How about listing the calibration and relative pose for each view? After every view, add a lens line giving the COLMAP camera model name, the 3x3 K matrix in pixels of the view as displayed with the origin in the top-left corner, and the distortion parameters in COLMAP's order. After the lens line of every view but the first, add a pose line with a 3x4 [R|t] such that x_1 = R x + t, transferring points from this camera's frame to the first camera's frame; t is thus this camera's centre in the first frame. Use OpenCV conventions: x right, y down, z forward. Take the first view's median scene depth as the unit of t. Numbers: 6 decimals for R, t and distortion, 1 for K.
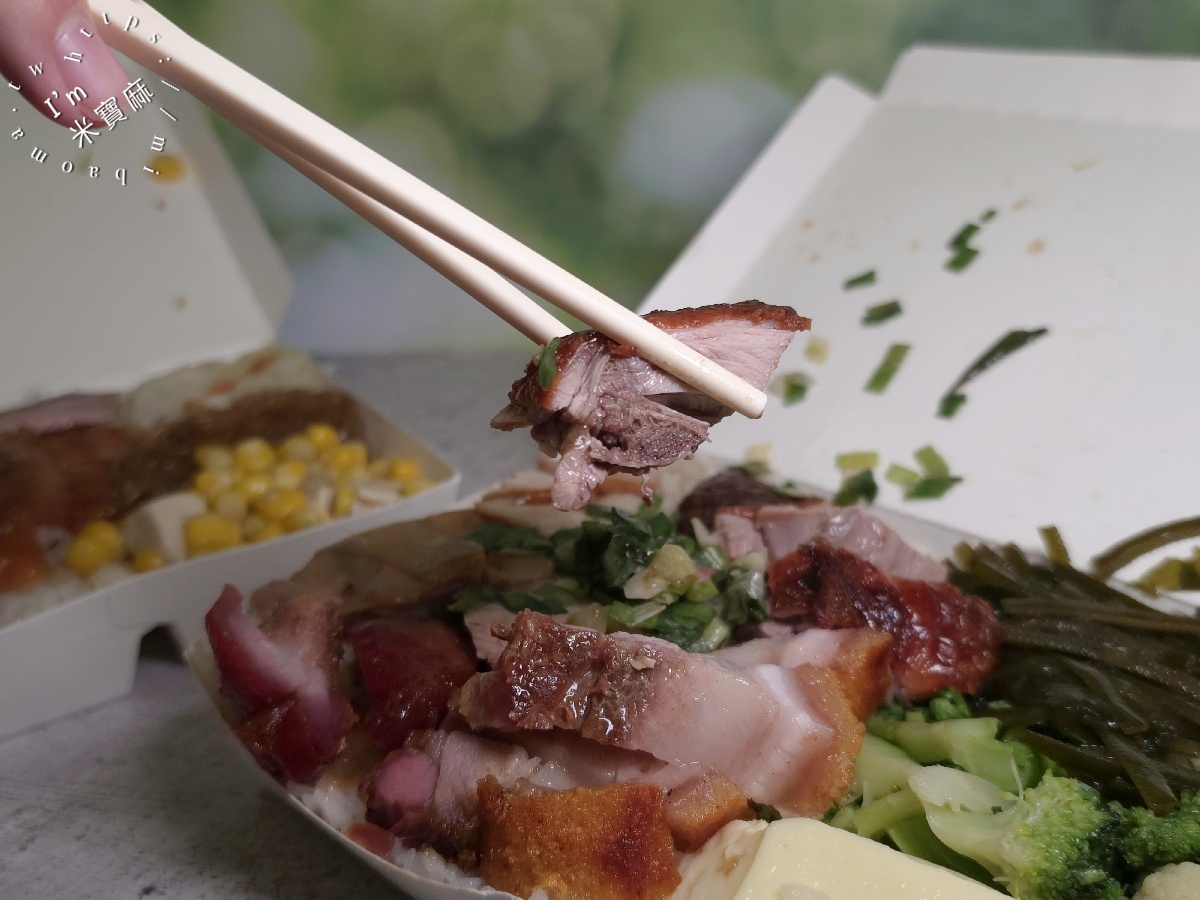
lens RADIAL K [[1207.5, 0, 625.9], [0, 1207.5, 450.7], [0, 0, 1]] dist [0.069502, -0.138753]
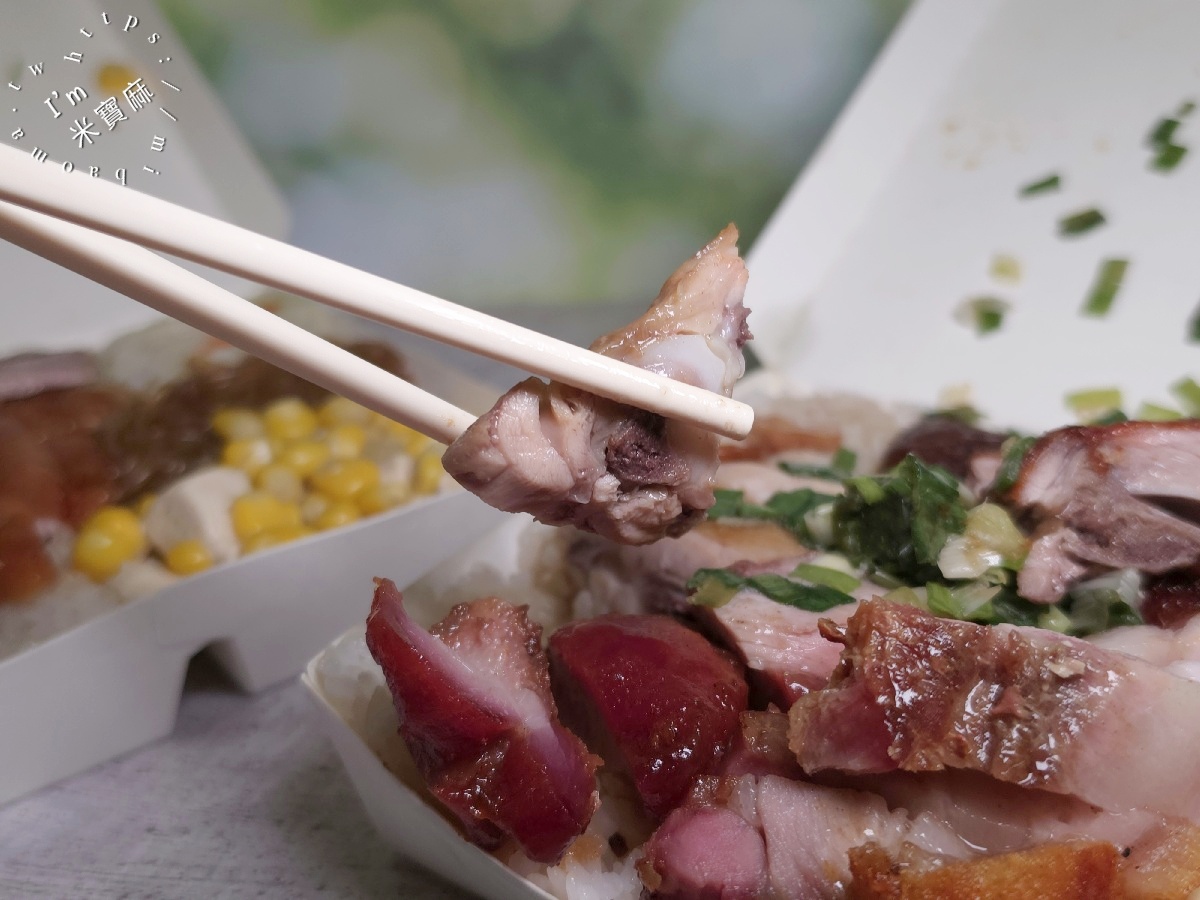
lens RADIAL K [[1221.2, 0, 600.0], [0, 1221.2, 450.0], [0, 0, 1]] dist [0.112335, -0.210423]
pose [[0.994673, -0.029203, 0.098855, -0.284754], [0.028433, 0.999553, 0.009190, 0.032637], [-0.099079, -0.006330, 0.995059, 0.286502]]
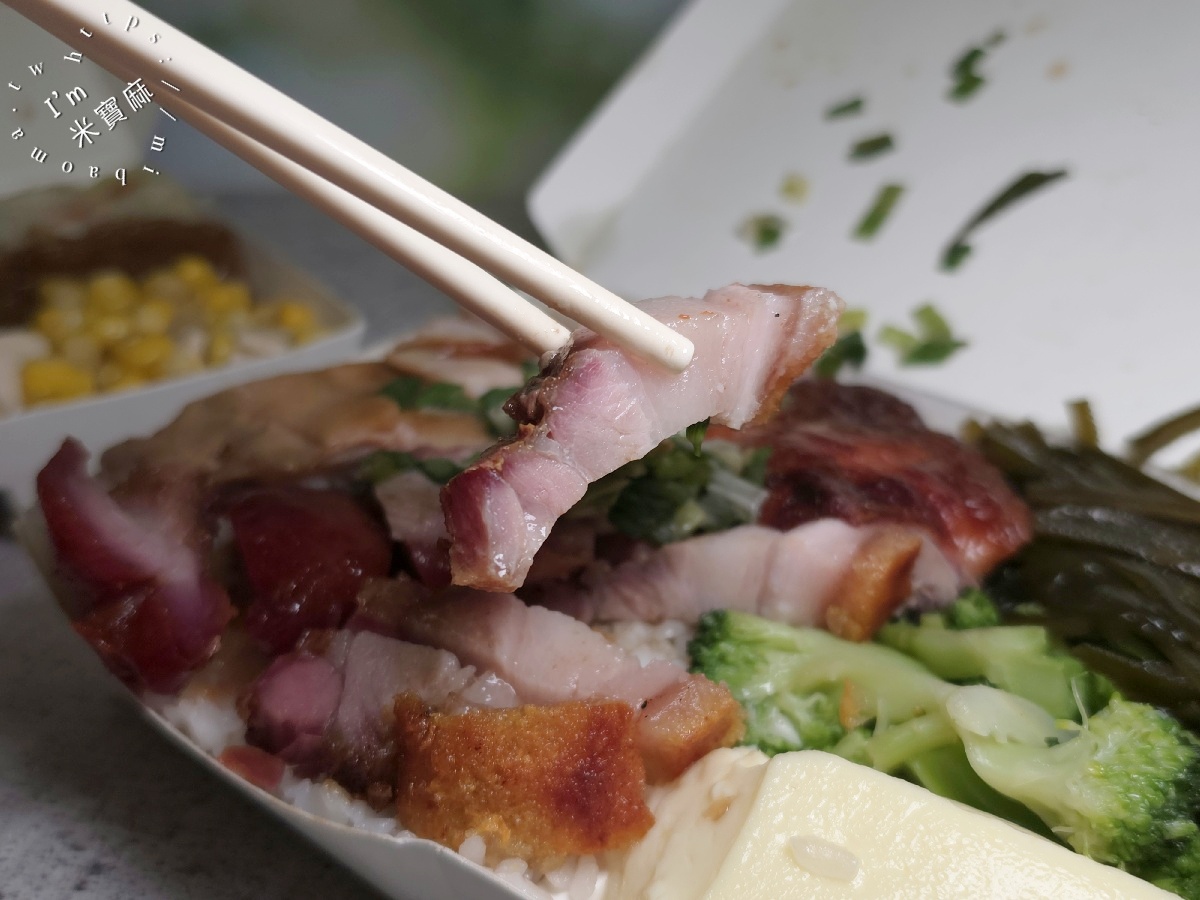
lens RADIAL K [[1221.2, 0, 600.0], [0, 1221.2, 450.0], [0, 0, 1]] dist [0.112335, -0.210423]
pose [[0.997186, 0.027600, 0.069697, -0.044906], [-0.033799, 0.995423, 0.089388, 0.037109], [-0.066911, -0.091492, 0.993555, 0.201342]]
